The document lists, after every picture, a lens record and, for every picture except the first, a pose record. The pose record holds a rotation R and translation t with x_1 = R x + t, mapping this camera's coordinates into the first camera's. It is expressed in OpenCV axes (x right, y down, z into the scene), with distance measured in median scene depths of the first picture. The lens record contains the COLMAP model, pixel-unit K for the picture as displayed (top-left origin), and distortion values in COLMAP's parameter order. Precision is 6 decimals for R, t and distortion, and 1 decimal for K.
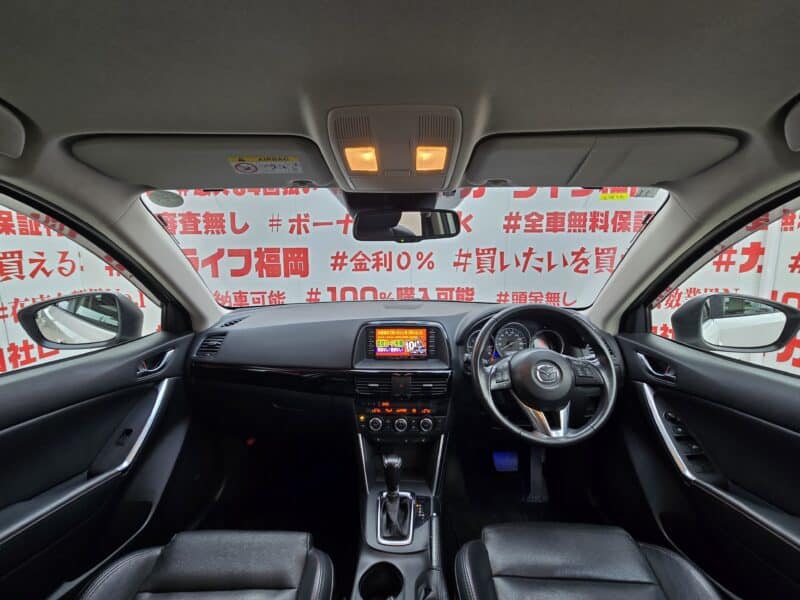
lens RADIAL K [[330.4, 0, 400.0], [0, 330.4, 300.0], [0, 0, 1]] dist [-0.000126, 0.000102]
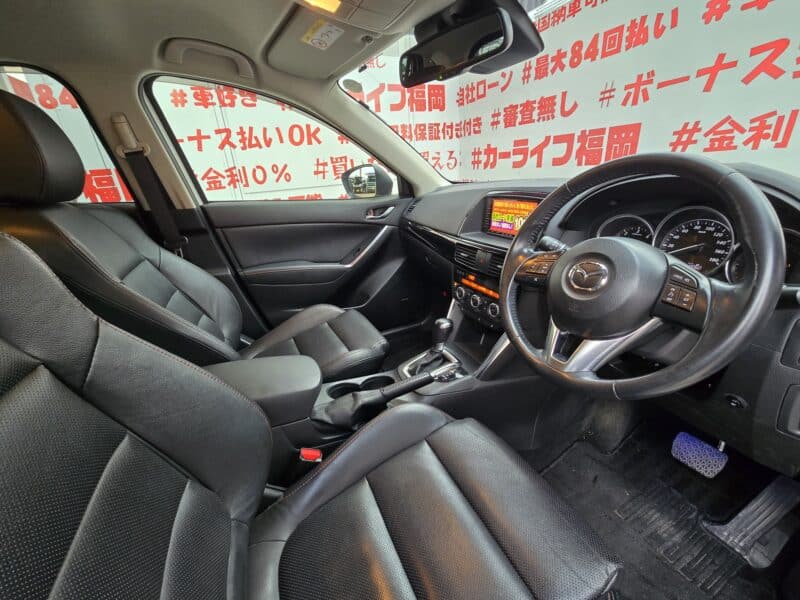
lens RADIAL K [[320.7, 0, 400.0], [0, 320.7, 300.0], [0, 0, 1]] dist [-0.007178, 0.000359]
pose [[0.448448, 0.314195, -0.836765, 0.228074], [-0.060684, 0.944722, 0.322209, 0.028930], [0.891746, -0.093716, 0.442725, 0.129686]]
